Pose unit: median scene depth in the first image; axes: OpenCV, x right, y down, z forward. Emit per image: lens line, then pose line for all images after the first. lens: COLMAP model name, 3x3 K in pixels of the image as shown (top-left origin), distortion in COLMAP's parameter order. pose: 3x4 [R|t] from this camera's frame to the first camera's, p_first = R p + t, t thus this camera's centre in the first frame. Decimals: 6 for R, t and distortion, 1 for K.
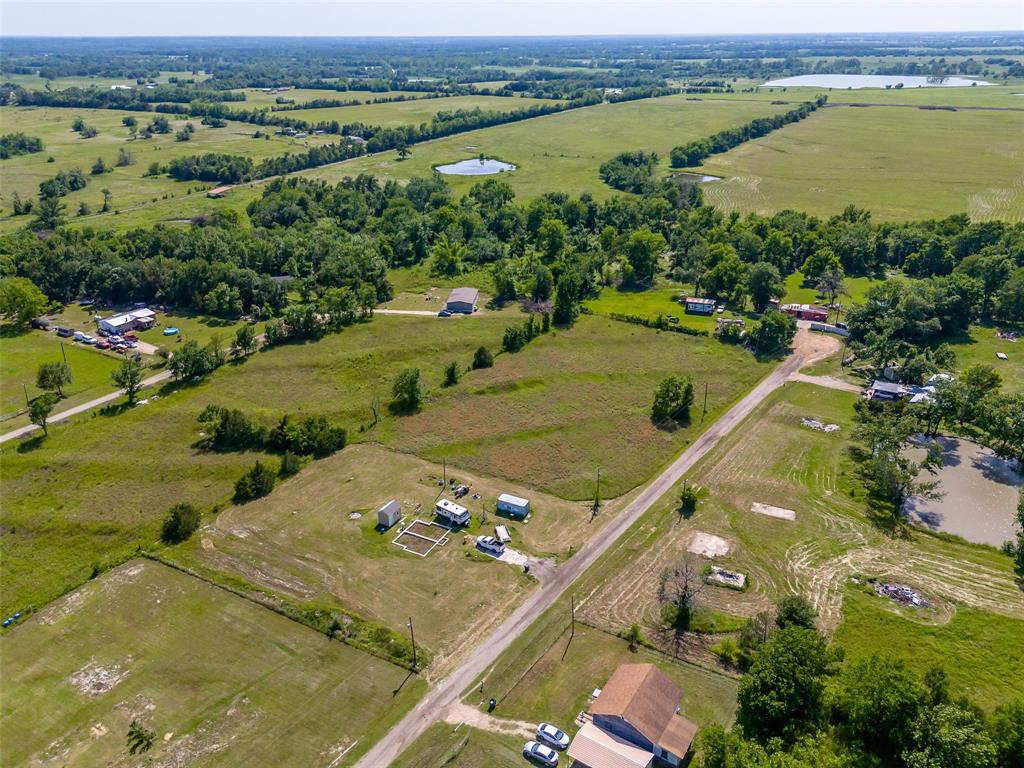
lens RADIAL K [[754.1, 0, 512.2], [0, 754.1, 386.5], [0, 0, 1]] dist [0.068684, -0.066204]
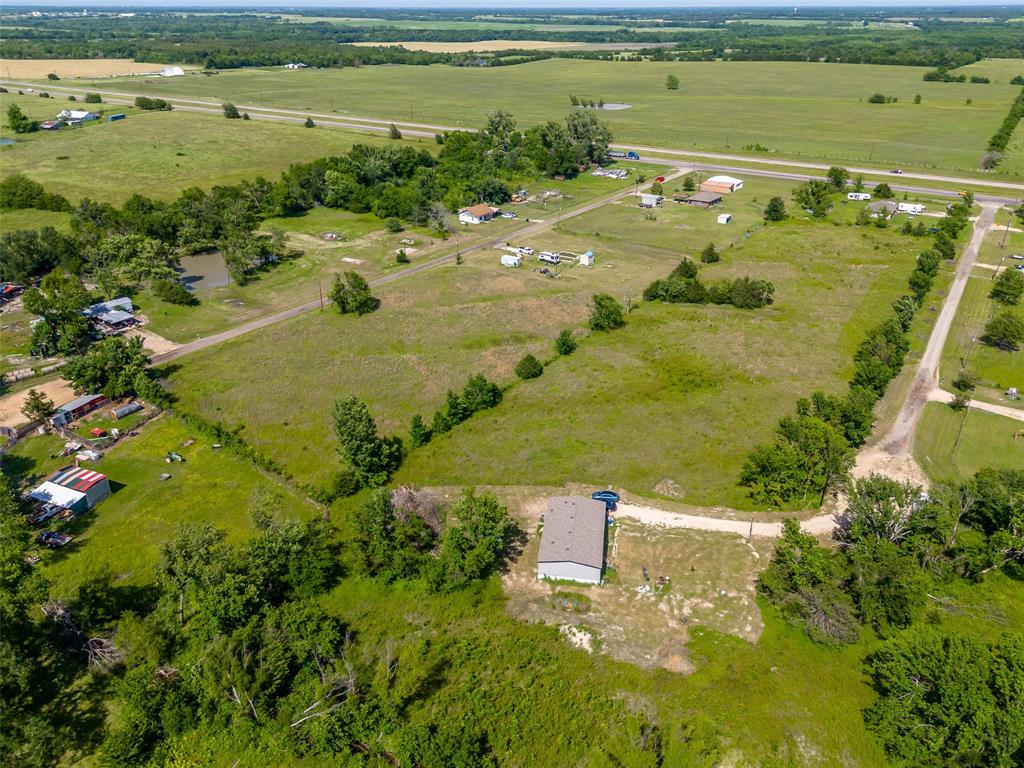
lens RADIAL K [[754.1, 0, 512.2], [0, 754.1, 386.5], [0, 0, 1]] dist [0.068684, -0.066204]
pose [[-0.998082, -0.022196, 0.057784, -0.049932], [0.031381, 0.623209, 0.781426, -0.470610], [-0.053356, 0.781741, -0.621317, 1.120095]]
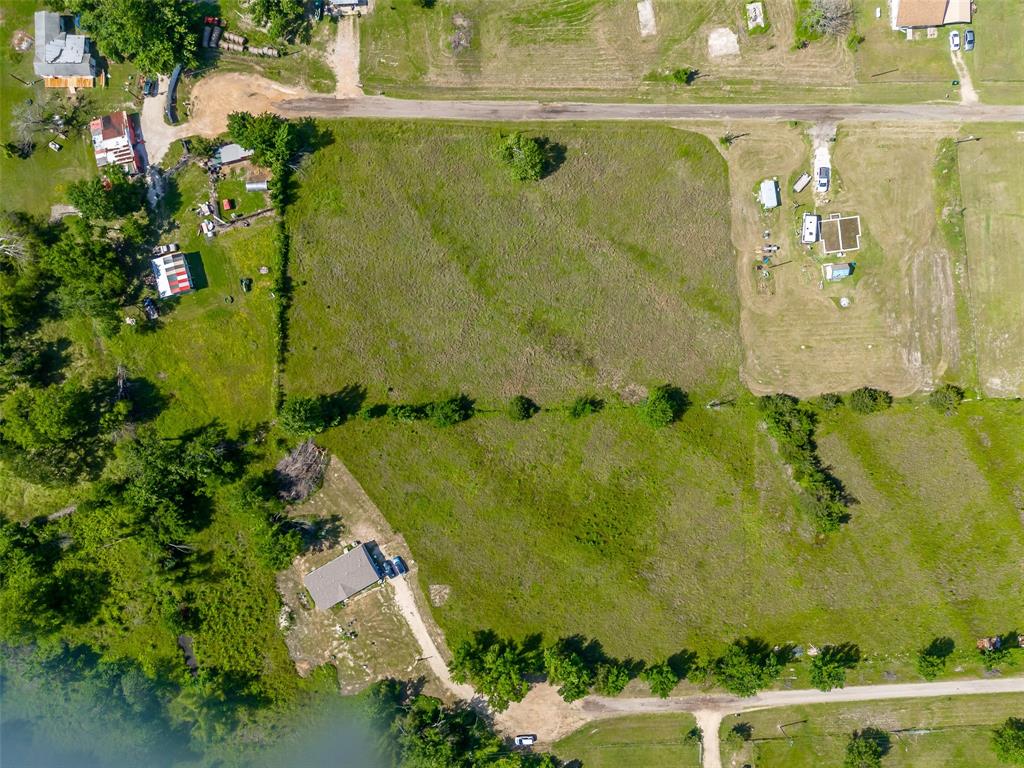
lens RADIAL K [[765.6, 0, 511.8], [0, 765.6, 384.0], [0, 0, 1]] dist [0.065946, -0.059491]
pose [[-0.564466, -0.825255, 0.018225, -0.019310], [0.378930, -0.239443, 0.893912, -0.589496], [-0.733342, 0.511489, 0.447871, 0.459543]]
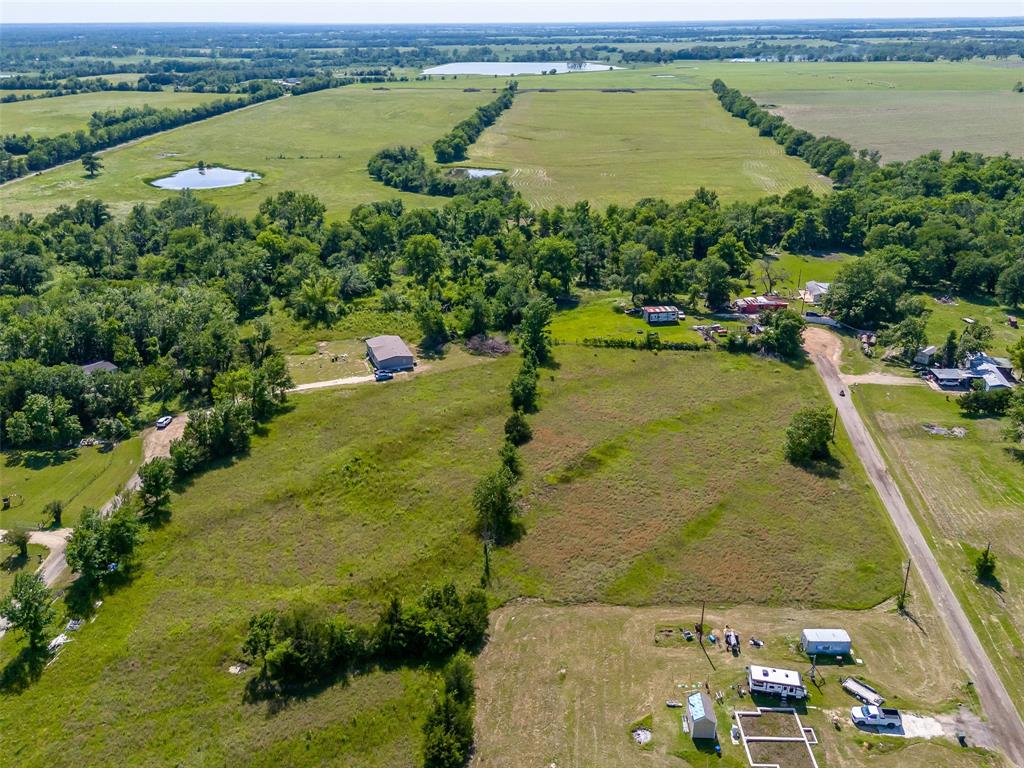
lens RADIAL K [[808.0, 0, 511.5], [0, 808.0, 360.1], [0, 0, 1]] dist [0.074116, -0.071007]
pose [[0.894216, -0.172526, 0.413052, -0.269549], [0.189538, 0.981873, -0.000215, -0.079194], [-0.405527, 0.078481, 0.910708, 0.204758]]
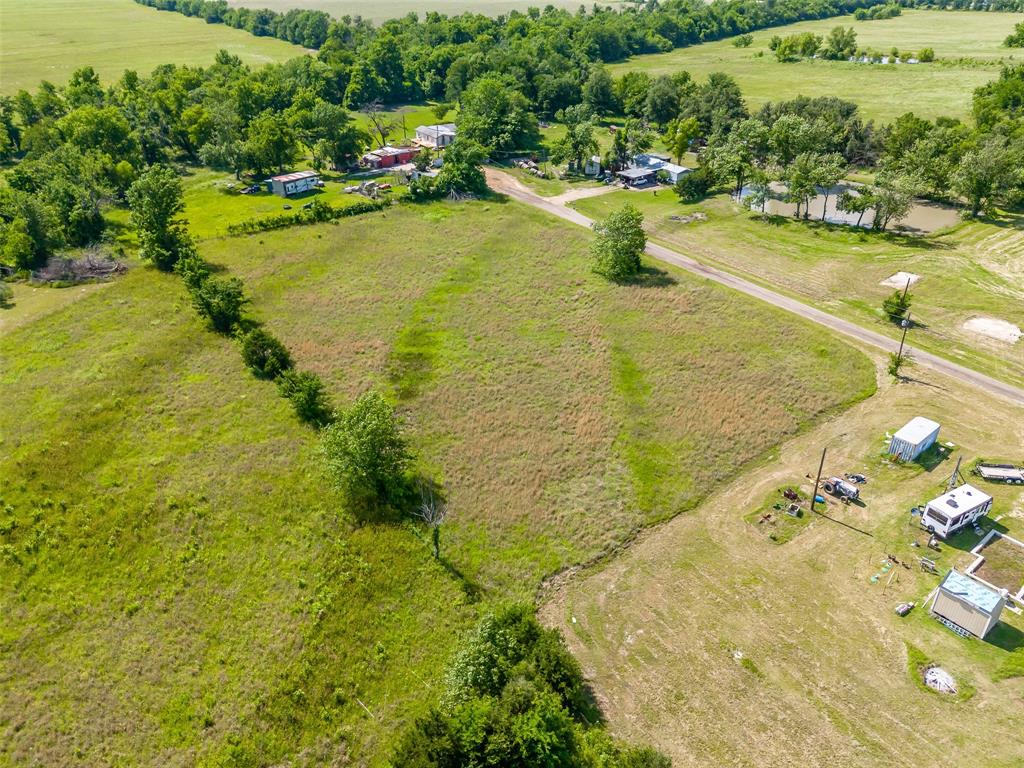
lens RADIAL K [[758.1, 0, 512.0], [0, 758.1, 384.0], [0, 0, 1]] dist [0.070117, -0.065451]
pose [[0.379309, -0.456216, 0.804979, -0.267596], [0.390415, 0.867668, 0.307780, -0.078889], [-0.838869, 0.197532, 0.507228, 0.485786]]
